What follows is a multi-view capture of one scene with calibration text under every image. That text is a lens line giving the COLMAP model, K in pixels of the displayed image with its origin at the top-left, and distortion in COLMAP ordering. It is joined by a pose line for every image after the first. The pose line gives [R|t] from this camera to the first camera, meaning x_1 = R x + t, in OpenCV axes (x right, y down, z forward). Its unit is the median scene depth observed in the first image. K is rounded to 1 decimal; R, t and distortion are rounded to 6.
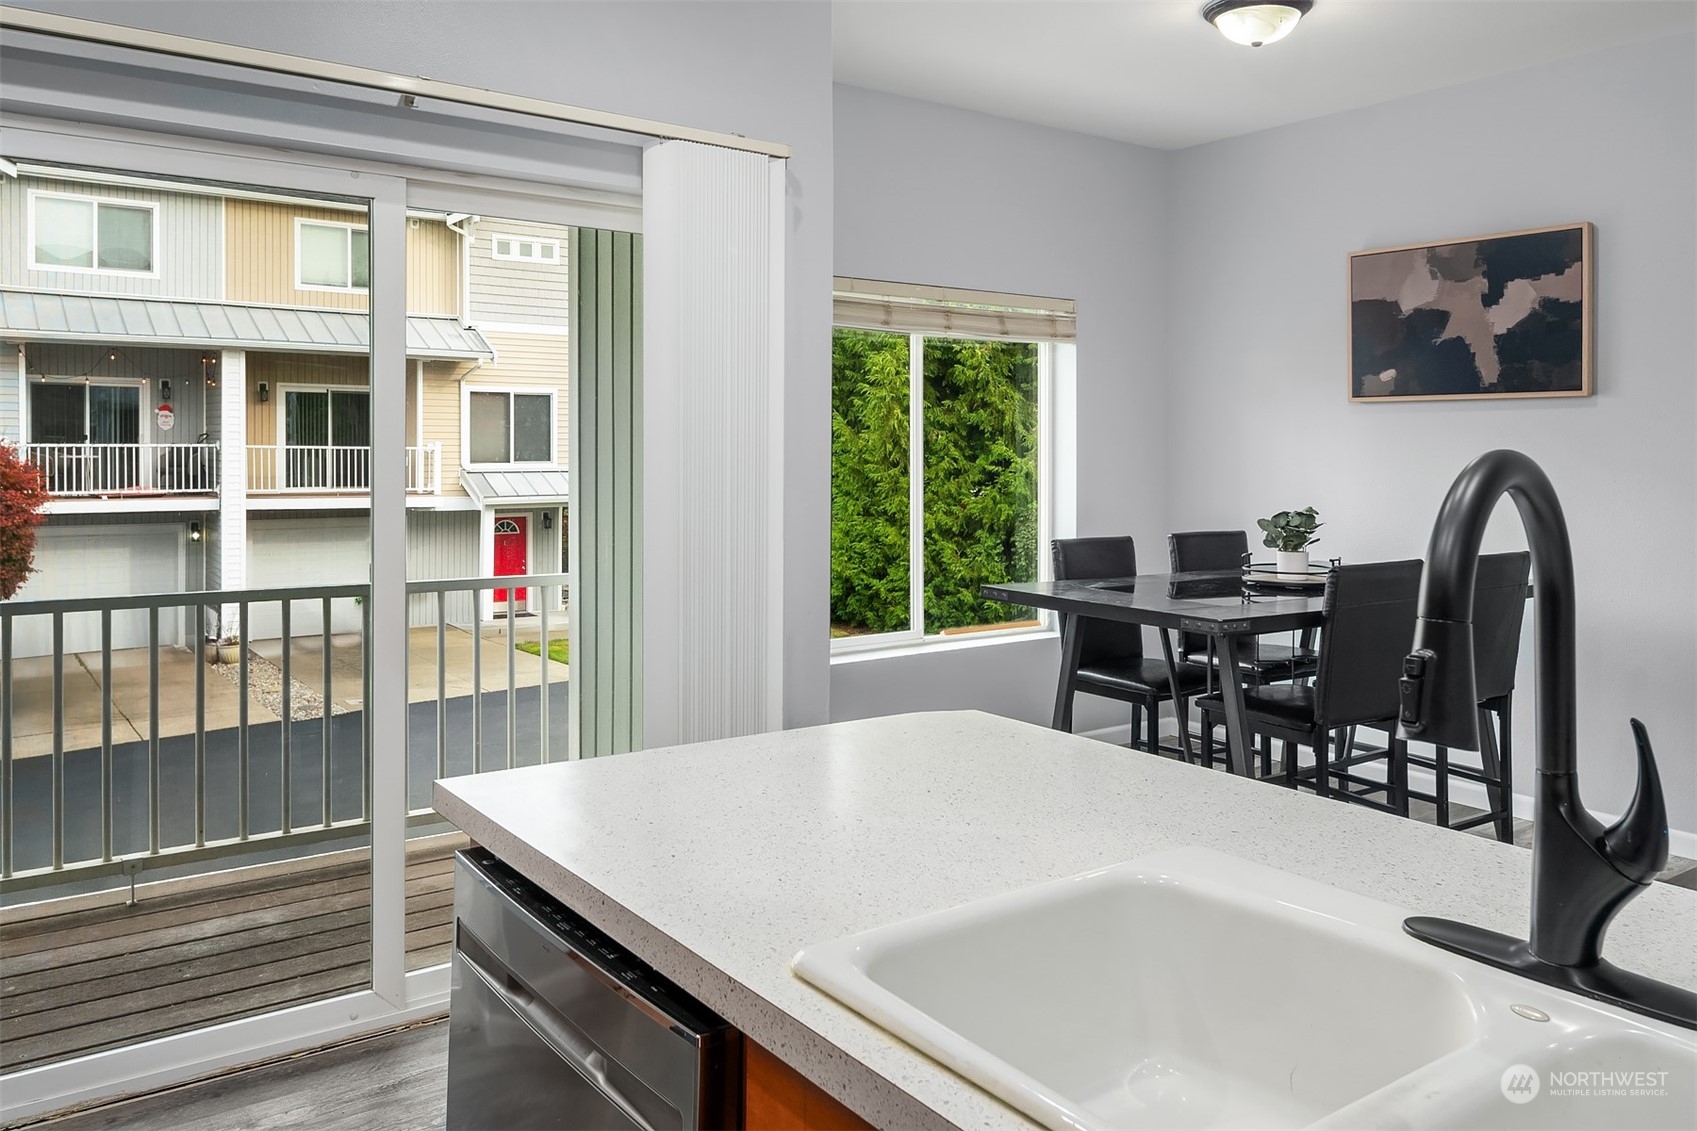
lens RADIAL K [[1284.6, 0, 851.7], [0, 1284.6, 448.3], [0, 0, 1]] dist [-0.000870, -0.000435]
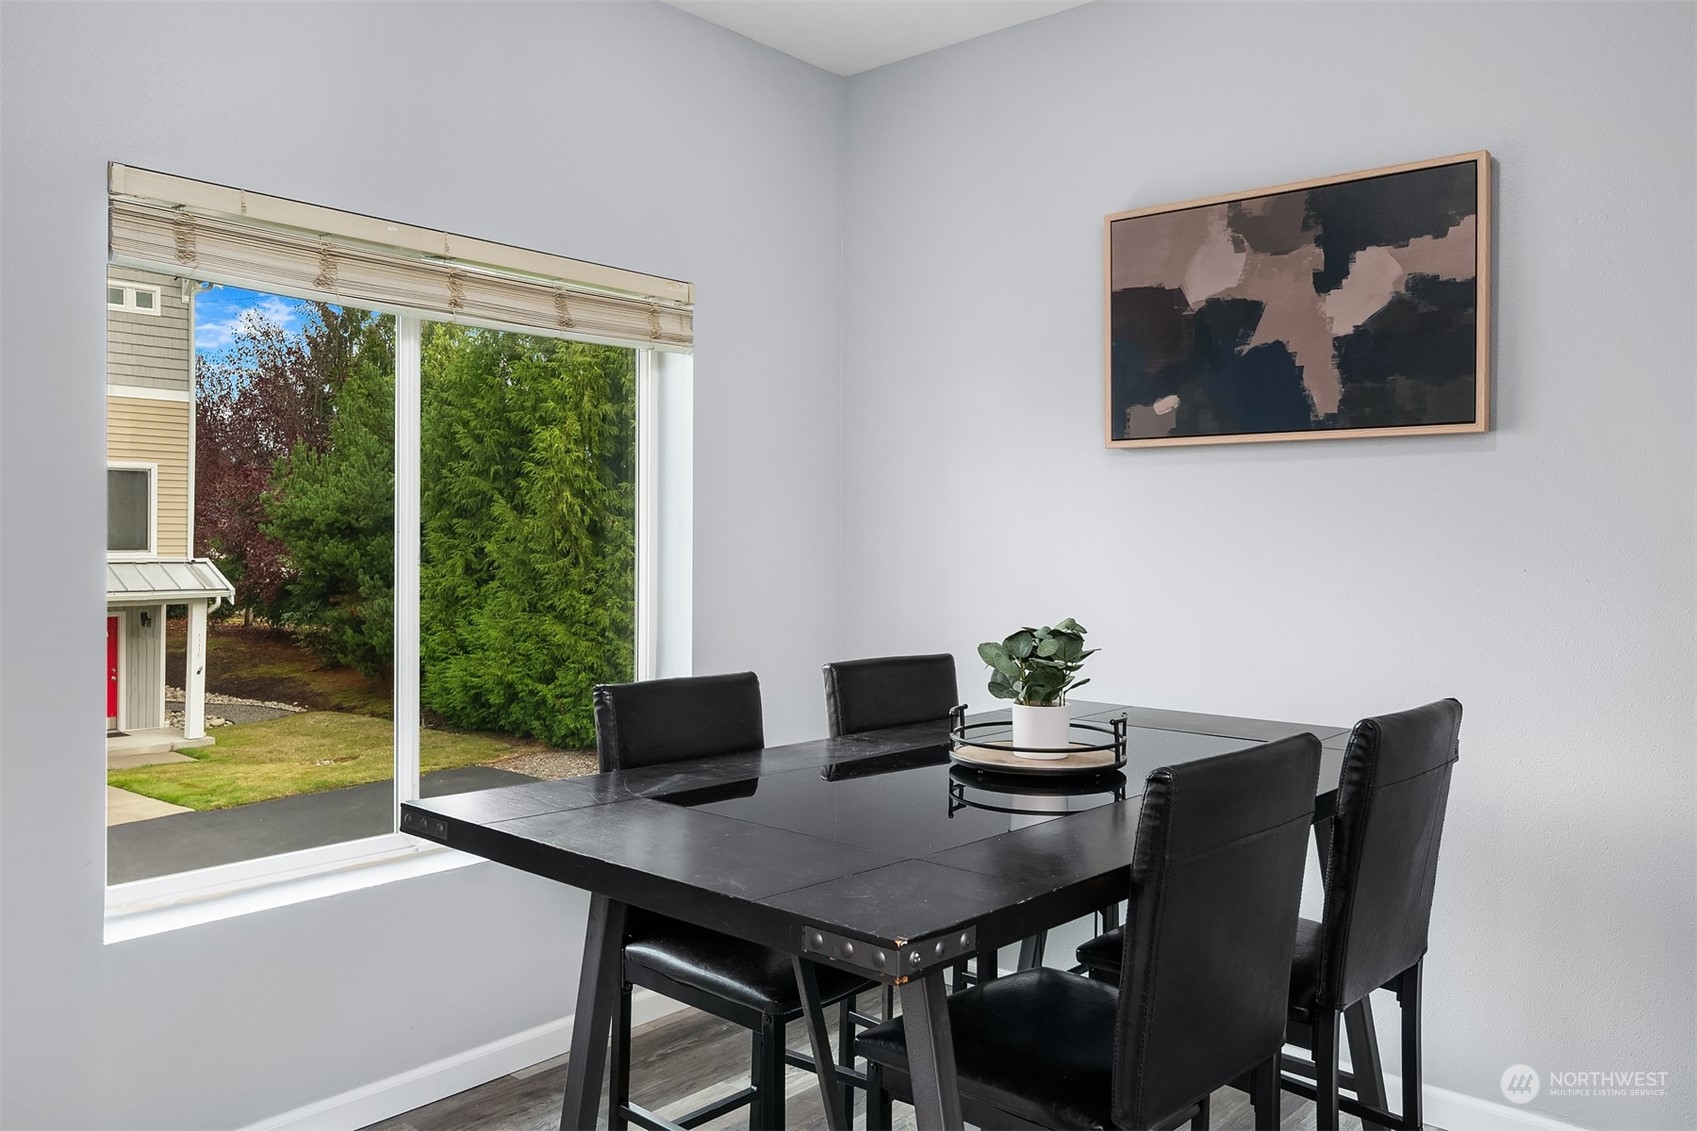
lens RADIAL K [[1229.6, 0, 851.6], [0, 1229.6, 537.4], [0, 0, 1]] dist [-0.010710, -0.002105]
pose [[0.974970, 0.003616, 0.222307, 0.042251], [-0.002912, 0.999990, -0.003492, 0.003768], [-0.222317, 0.002757, 0.974970, 0.143506]]
